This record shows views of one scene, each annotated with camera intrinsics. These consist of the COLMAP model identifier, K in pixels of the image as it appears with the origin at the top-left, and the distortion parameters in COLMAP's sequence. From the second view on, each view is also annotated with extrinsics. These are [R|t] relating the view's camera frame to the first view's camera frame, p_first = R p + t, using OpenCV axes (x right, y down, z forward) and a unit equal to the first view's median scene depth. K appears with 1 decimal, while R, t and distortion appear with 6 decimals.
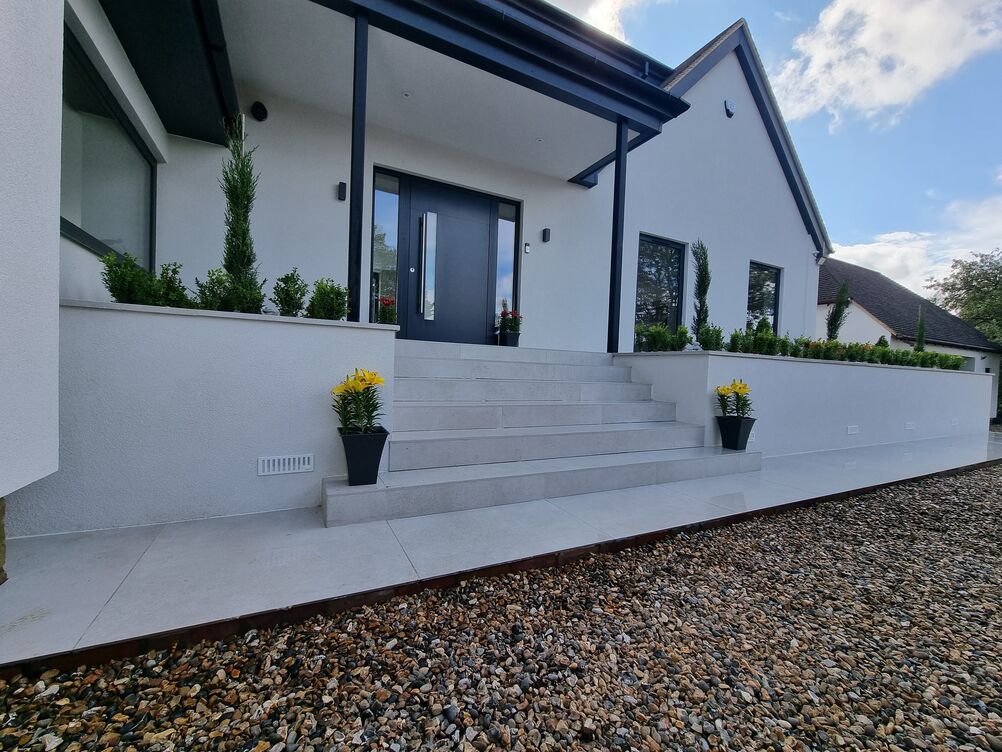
lens RADIAL K [[415.1, 0, 500.1], [0, 415.1, 375.4], [0, 0, 1]] dist [0.001129, -0.001350]
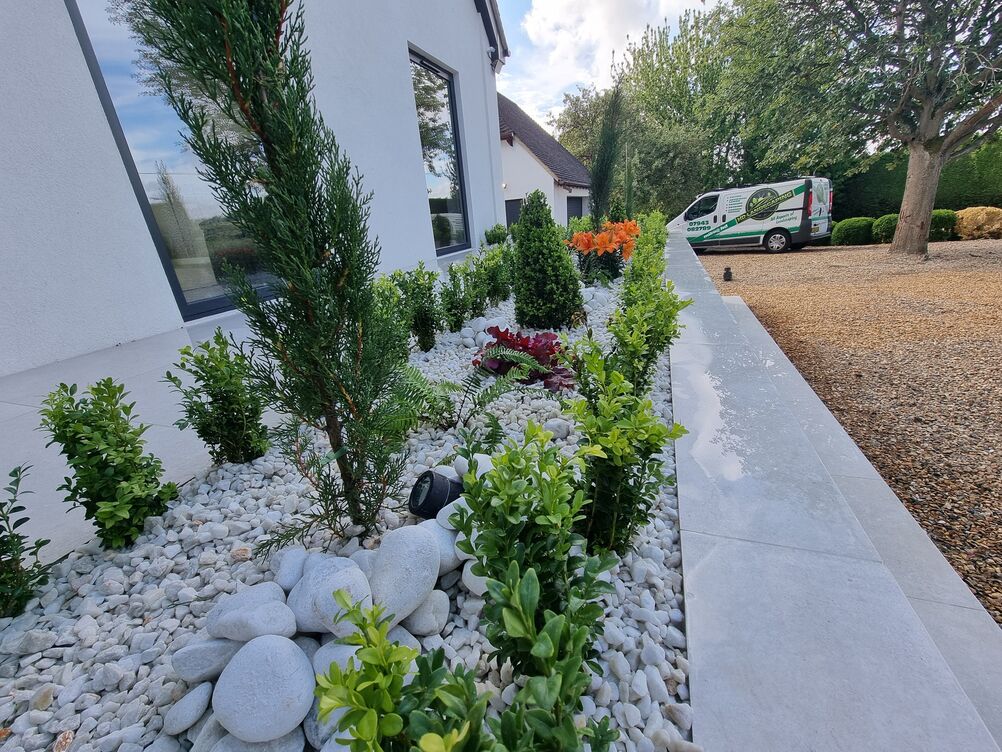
lens RADIAL K [[415.1, 0, 503.4], [0, 415.1, 378.9], [0, 0, 1]] dist [0.001129, -0.001350]
pose [[0.723529, -0.346025, 0.597304, 0.453565], [0.123467, 0.916207, 0.381210, -0.154971], [-0.679163, -0.202069, 0.705625, 0.902298]]
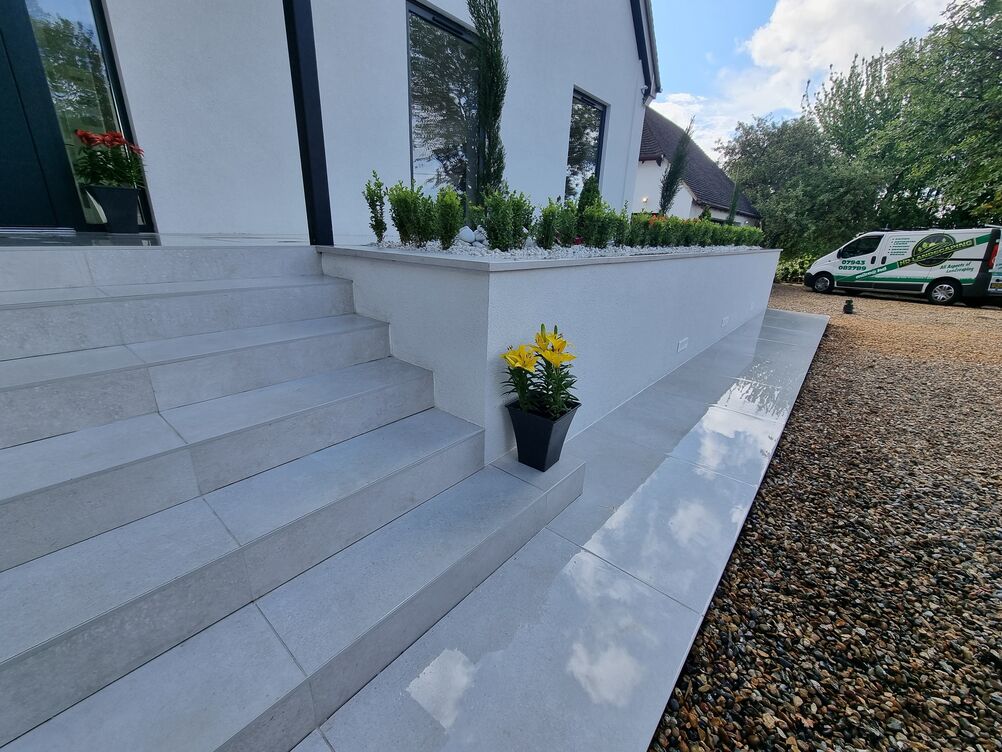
lens RADIAL K [[415.1, 0, 503.9], [0, 415.1, 379.9], [0, 0, 1]] dist [0.001129, -0.001350]
pose [[0.919583, -0.137362, 0.368102, 0.281480], [0.007020, 0.942489, 0.334165, -0.069377], [-0.392833, -0.304708, 0.867661, 0.486501]]
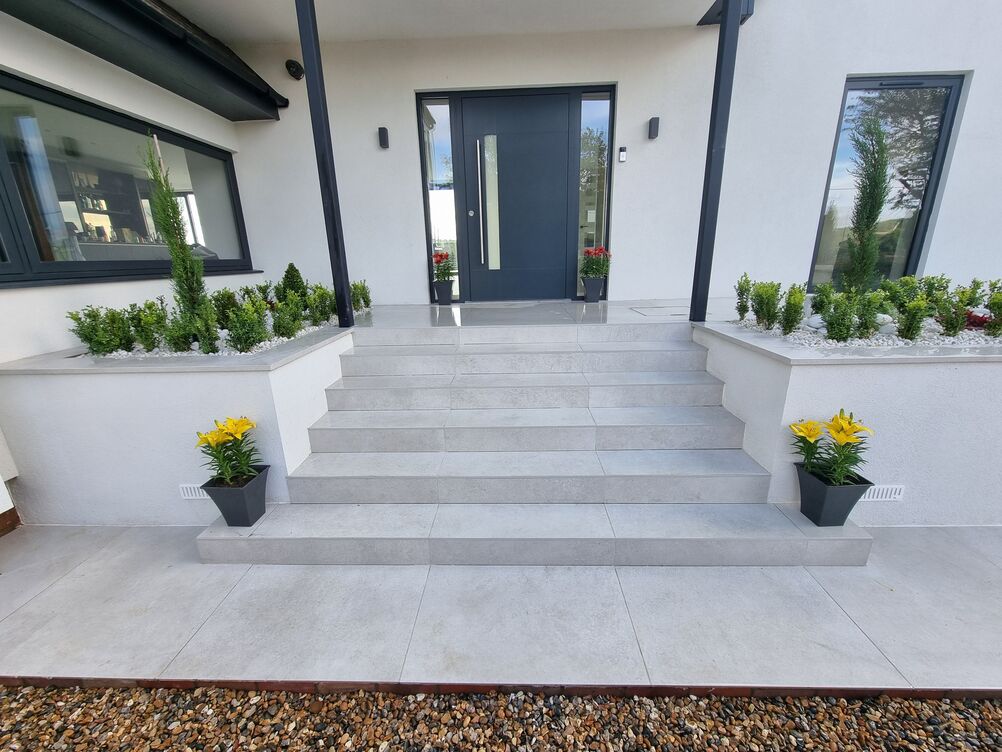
lens RADIAL K [[415.1, 0, 497.3], [0, 415.1, 377.7], [0, 0, 1]] dist [0.001129, -0.001350]
pose [[0.871299, 0.080945, -0.484030, 0.341921], [0.048031, 0.967503, 0.248257, -0.157748], [0.488396, -0.239555, 0.839097, 0.247431]]
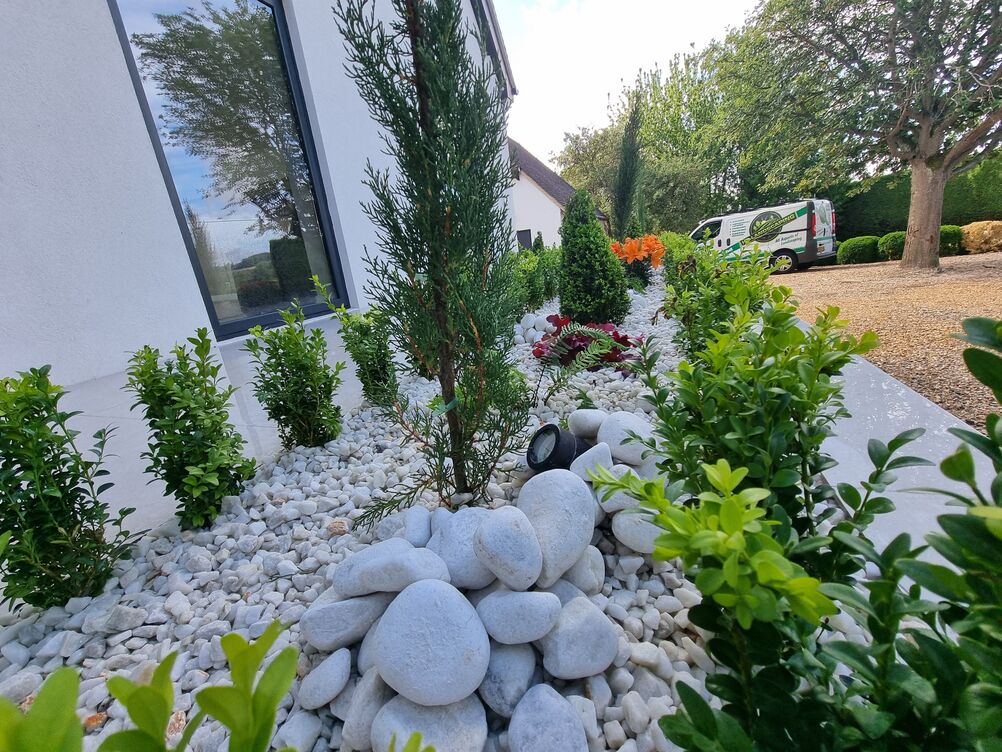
lens RADIAL K [[415.1, 0, 503.6], [0, 415.1, 378.3], [0, 0, 1]] dist [0.001129, -0.001350]
pose [[0.724132, -0.320182, 0.610833, 0.426710], [0.156416, 0.938866, 0.306699, -0.130843], [-0.671690, -0.126547, 0.729944, 0.930141]]
